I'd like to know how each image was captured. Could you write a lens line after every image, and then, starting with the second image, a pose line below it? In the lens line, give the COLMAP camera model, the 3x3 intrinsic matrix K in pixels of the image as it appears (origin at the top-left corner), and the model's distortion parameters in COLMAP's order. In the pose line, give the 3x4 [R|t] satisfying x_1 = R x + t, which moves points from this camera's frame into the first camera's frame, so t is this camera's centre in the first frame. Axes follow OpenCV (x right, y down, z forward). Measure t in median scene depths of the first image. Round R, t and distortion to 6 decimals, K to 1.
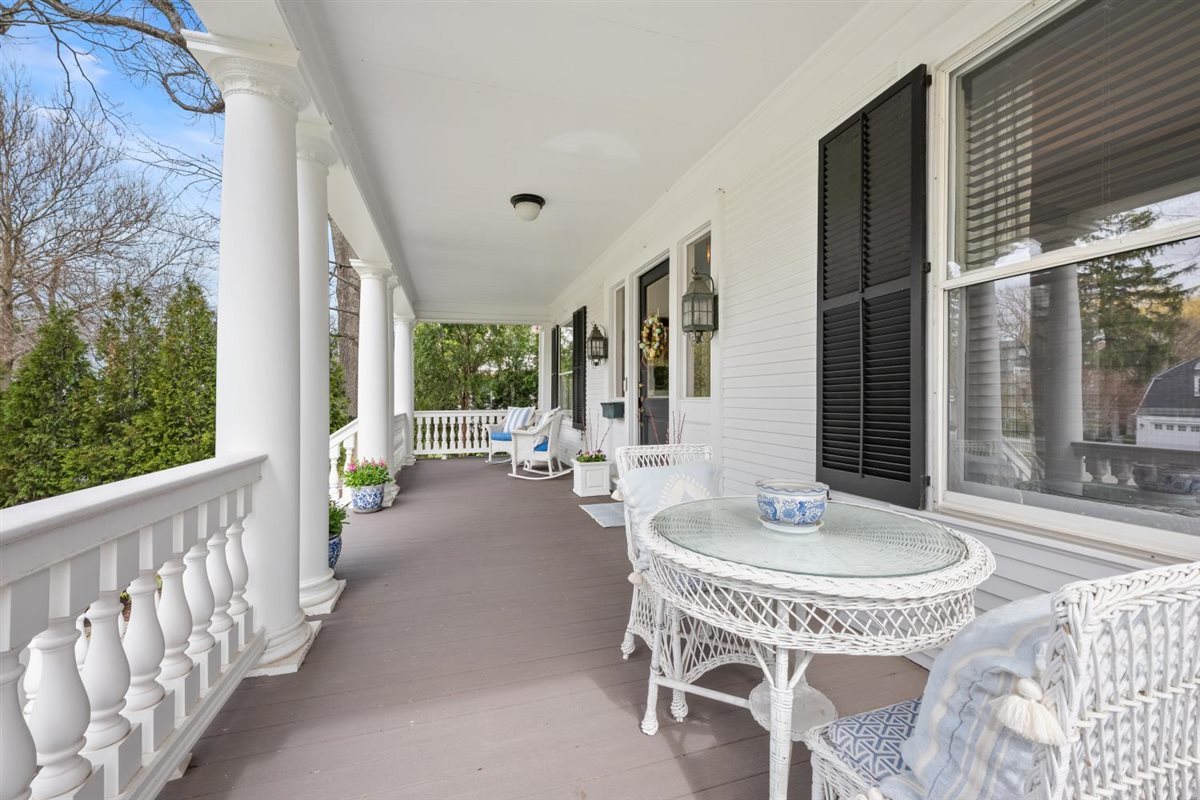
lens RADIAL K [[483.1, 0, 601.1], [0, 483.1, 397.8], [0, 0, 1]] dist [-0.004856, -0.000590]
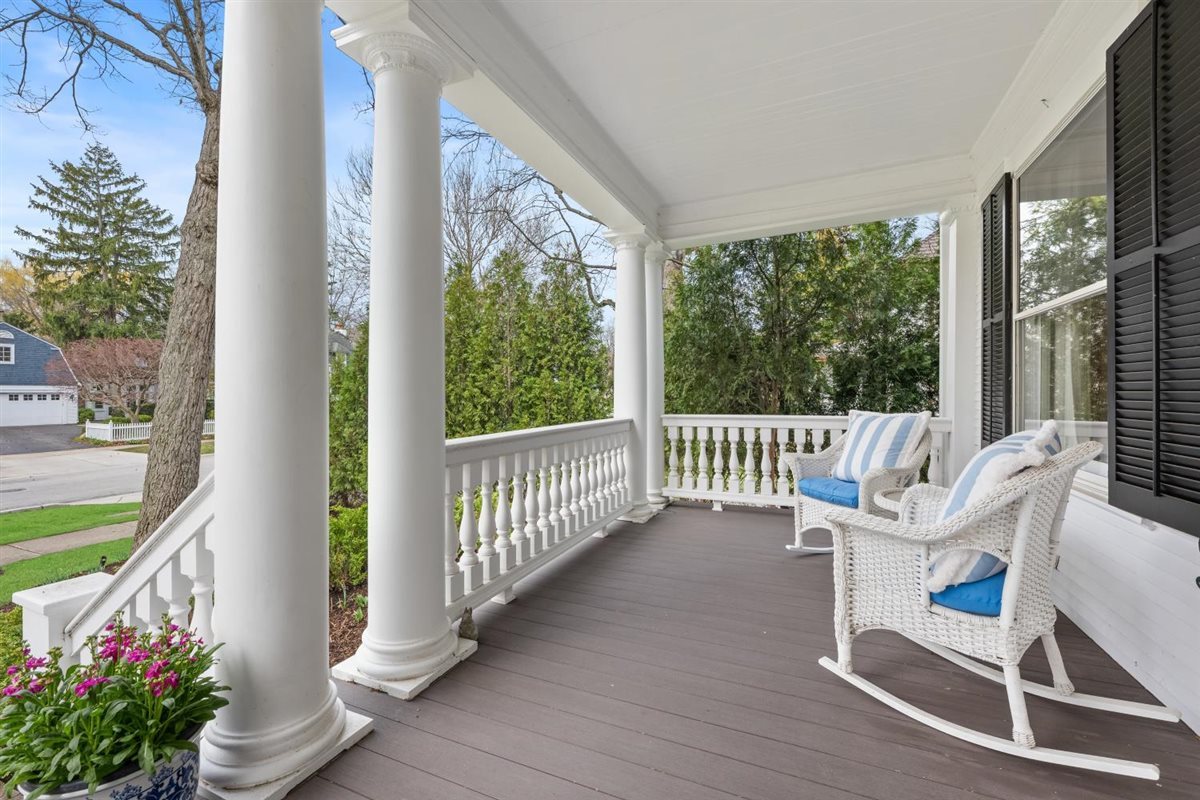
lens RADIAL K [[483.1, 0, 602.0], [0, 483.1, 390.0], [0, 0, 1]] dist [-0.004856, -0.000590]
pose [[0.744478, -0.005453, -0.667625, -0.076598], [0.005176, 0.999984, -0.002395, 0.001259], [0.667627, -0.001673, 0.744494, 0.546947]]
